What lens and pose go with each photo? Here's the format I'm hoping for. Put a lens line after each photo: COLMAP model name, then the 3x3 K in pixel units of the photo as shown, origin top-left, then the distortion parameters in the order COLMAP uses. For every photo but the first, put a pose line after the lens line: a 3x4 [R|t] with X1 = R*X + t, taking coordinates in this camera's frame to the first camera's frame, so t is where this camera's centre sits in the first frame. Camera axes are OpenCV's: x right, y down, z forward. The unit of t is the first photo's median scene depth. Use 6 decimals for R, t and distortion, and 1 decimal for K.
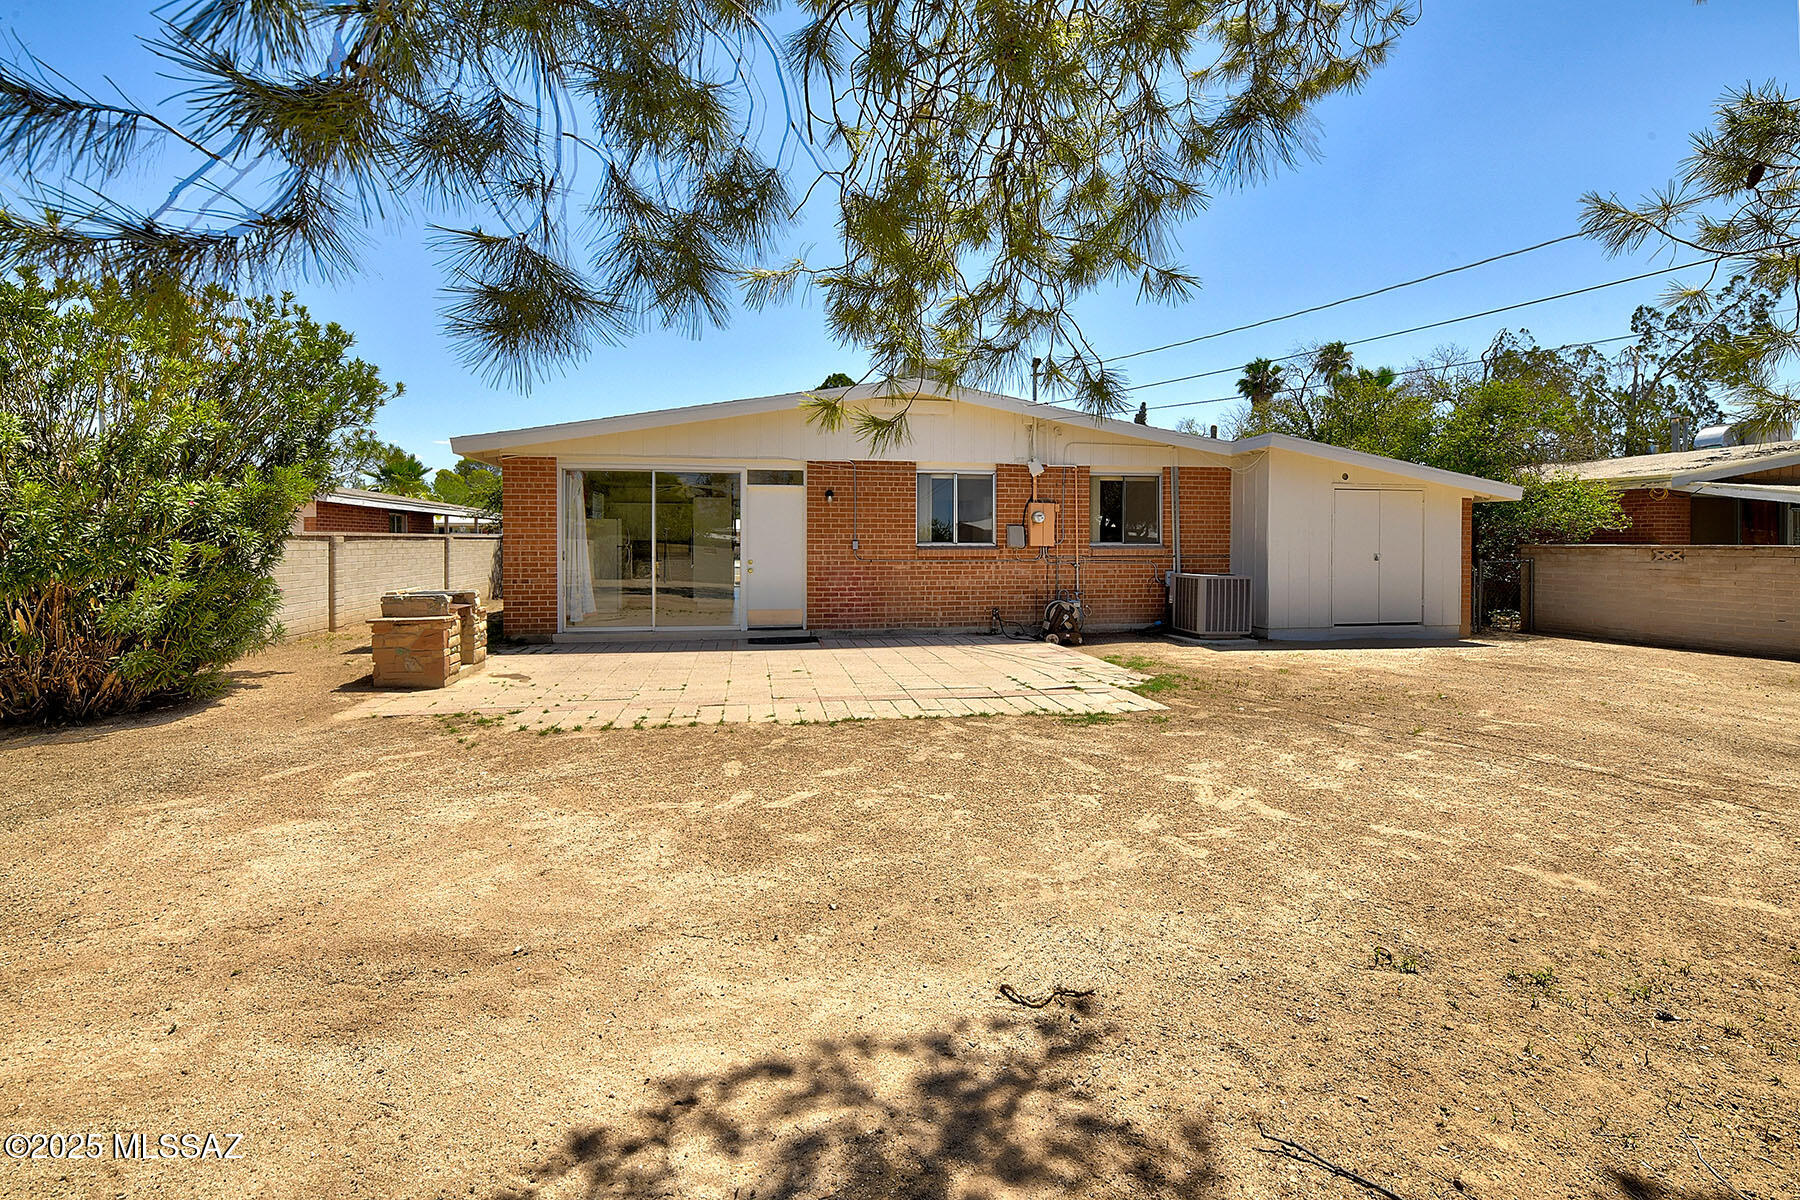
lens RADIAL K [[785.7, 0, 816.1], [0, 785.7, 563.6], [0, 0, 1]] dist [-0.014501, -0.000379]
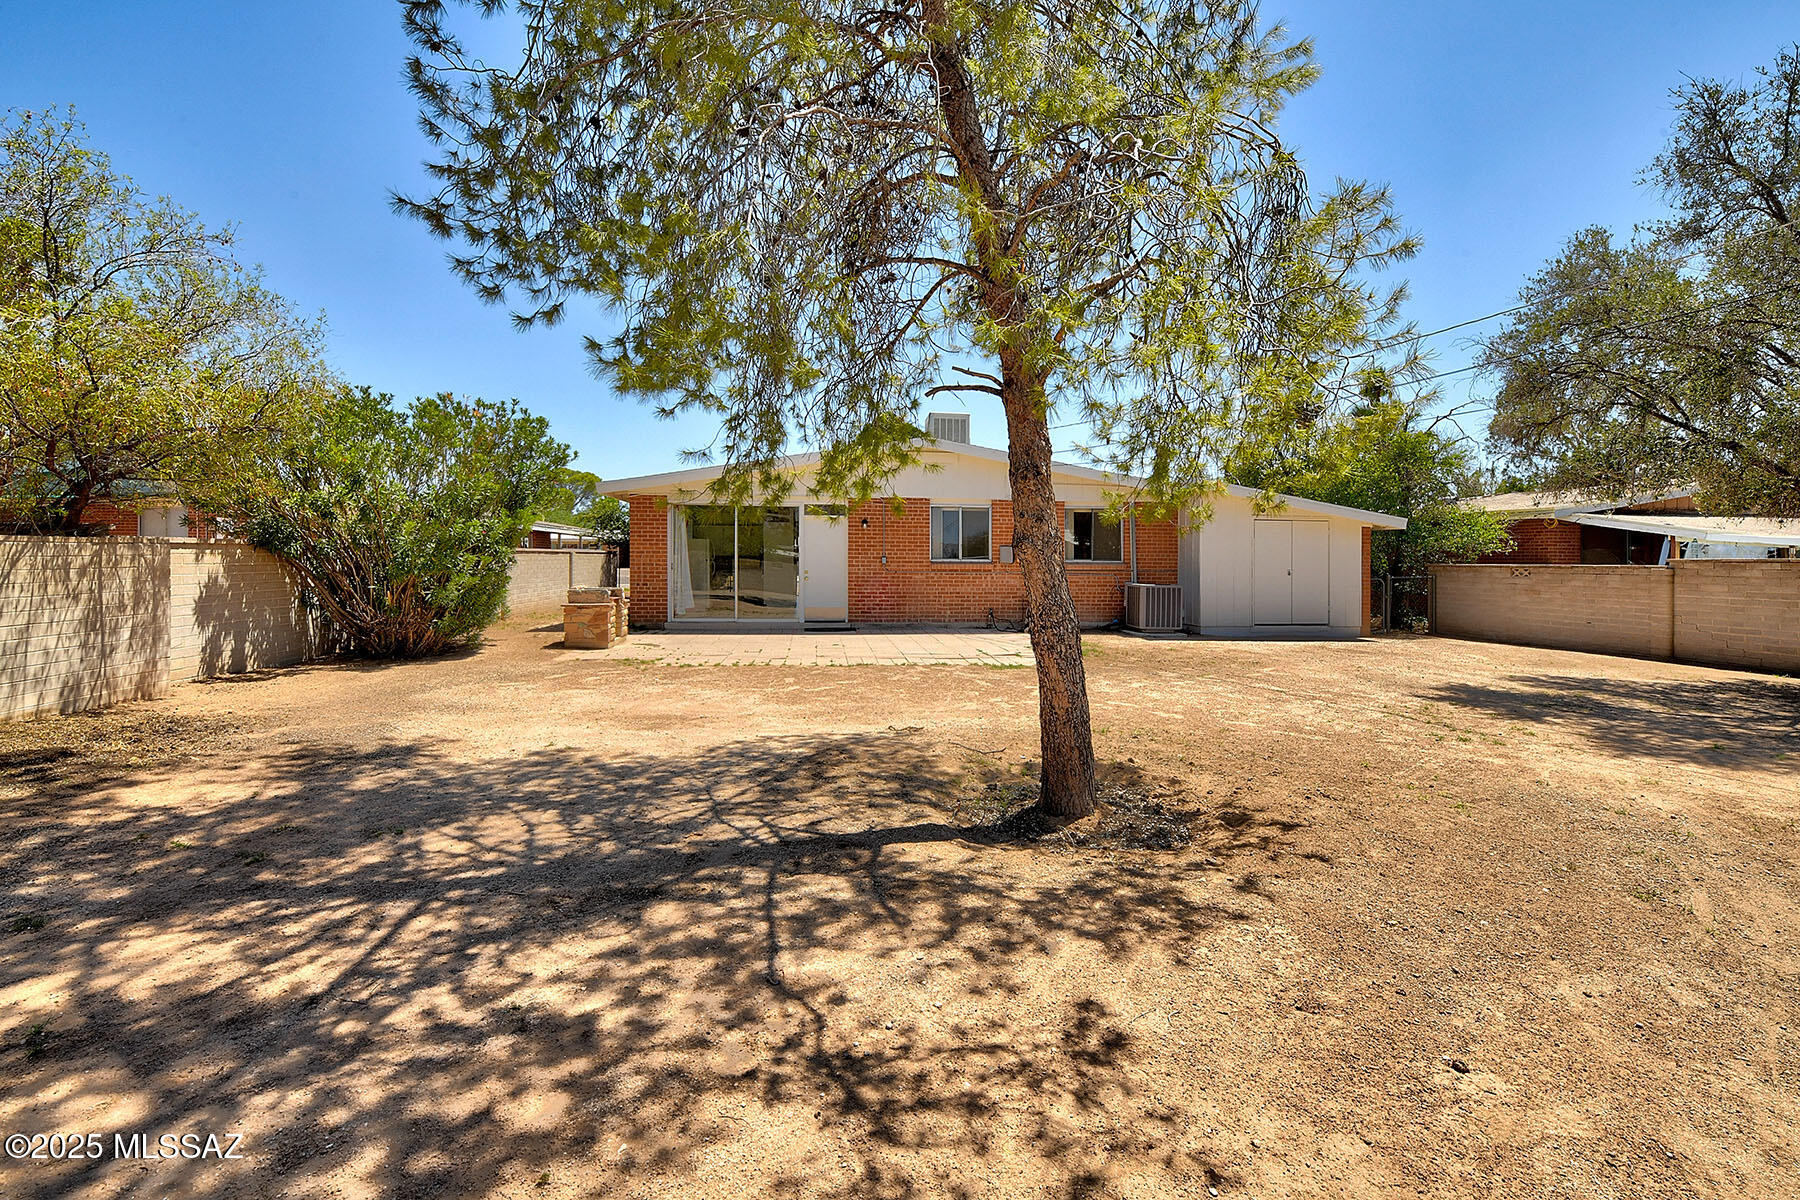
lens RADIAL K [[773.8, 0, 828.9], [0, 773.8, 579.2], [0, 0, 1]] dist [0.000685, 0.000093]
pose [[0.997571, 0.008954, -0.069086, 0.046398], [-0.008970, 0.999960, 0.000085, 0.009586], [0.069084, 0.000535, 0.997611, -0.329698]]
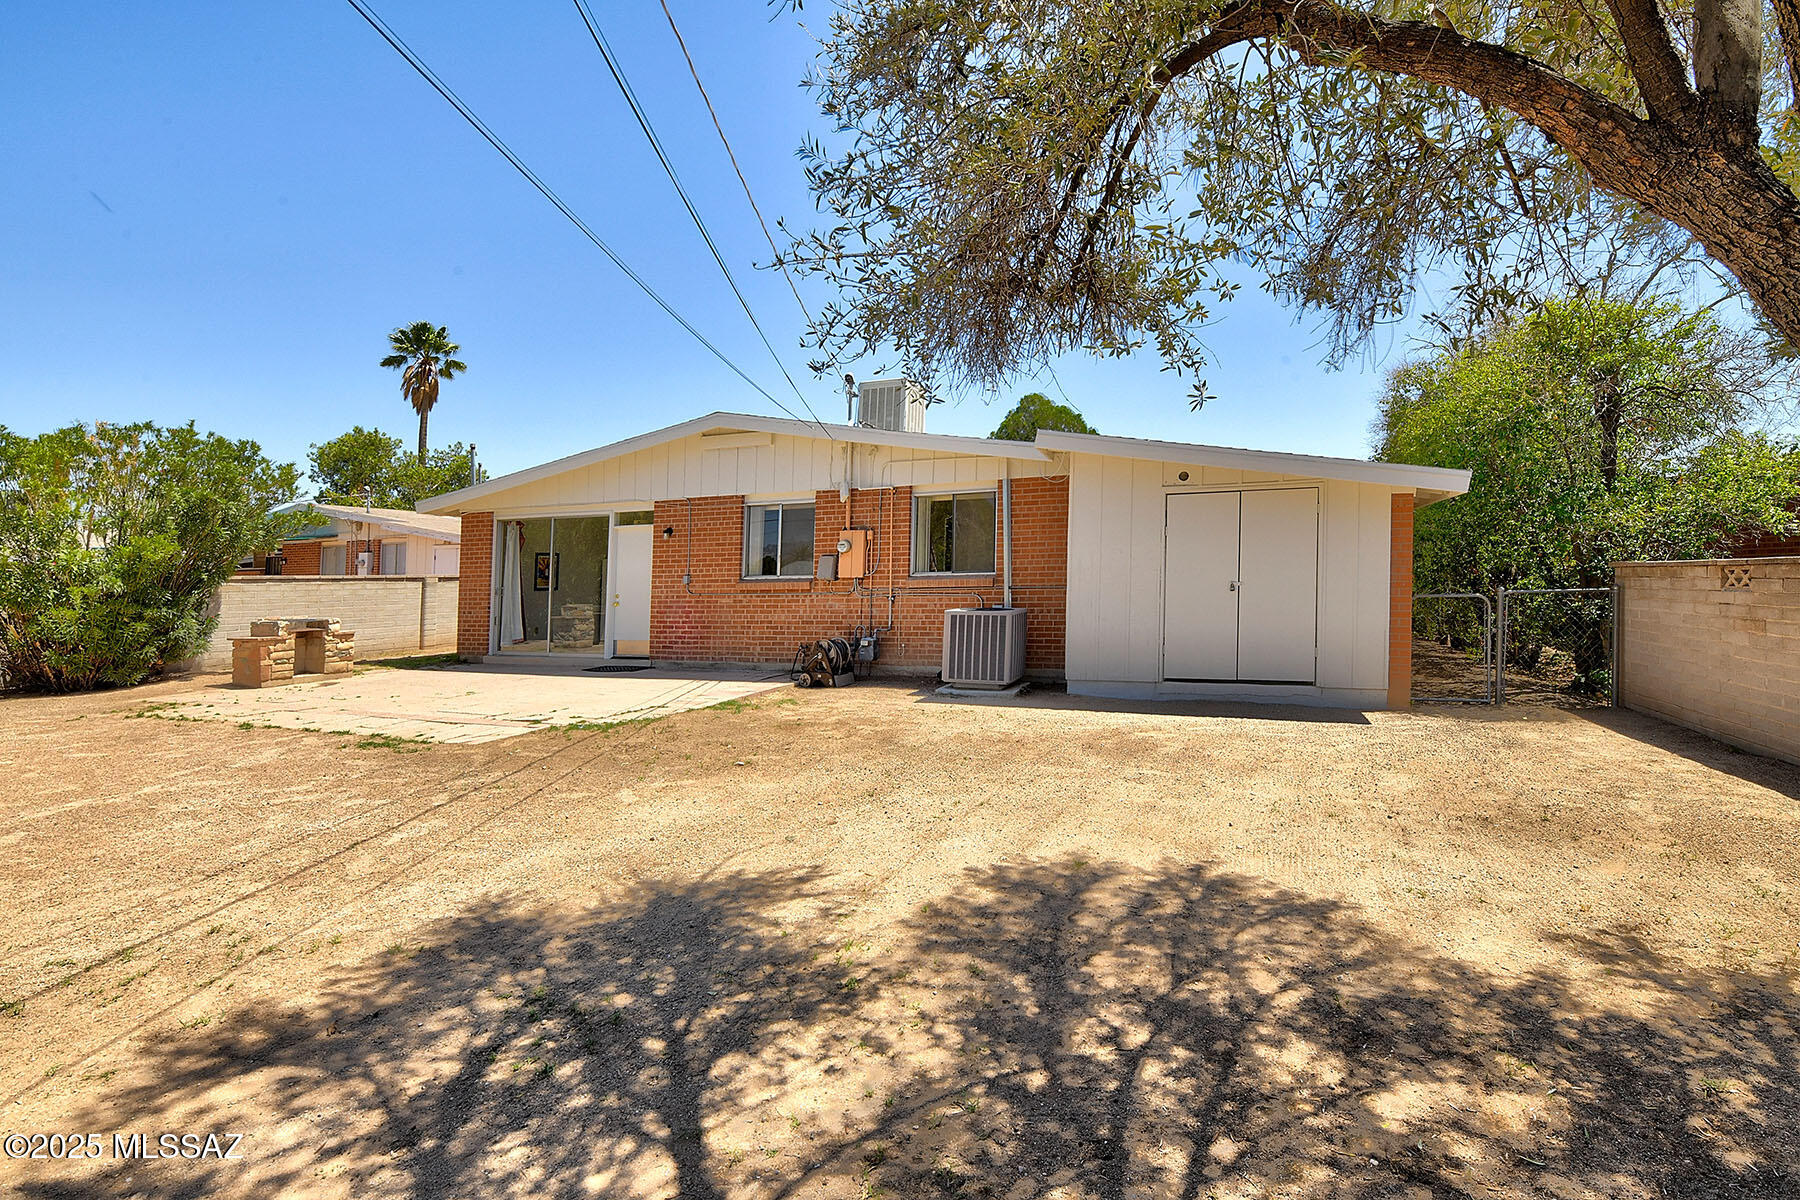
lens RADIAL K [[785.7, 0, 900.8], [0, 785.7, 592.5], [0, 0, 1]] dist [-0.014501, -0.000379]
pose [[0.879358, -0.005931, -0.476125, 0.778917], [0.002175, 0.999962, -0.008439, 0.002784], [0.476157, 0.006386, 0.879337, 0.226367]]
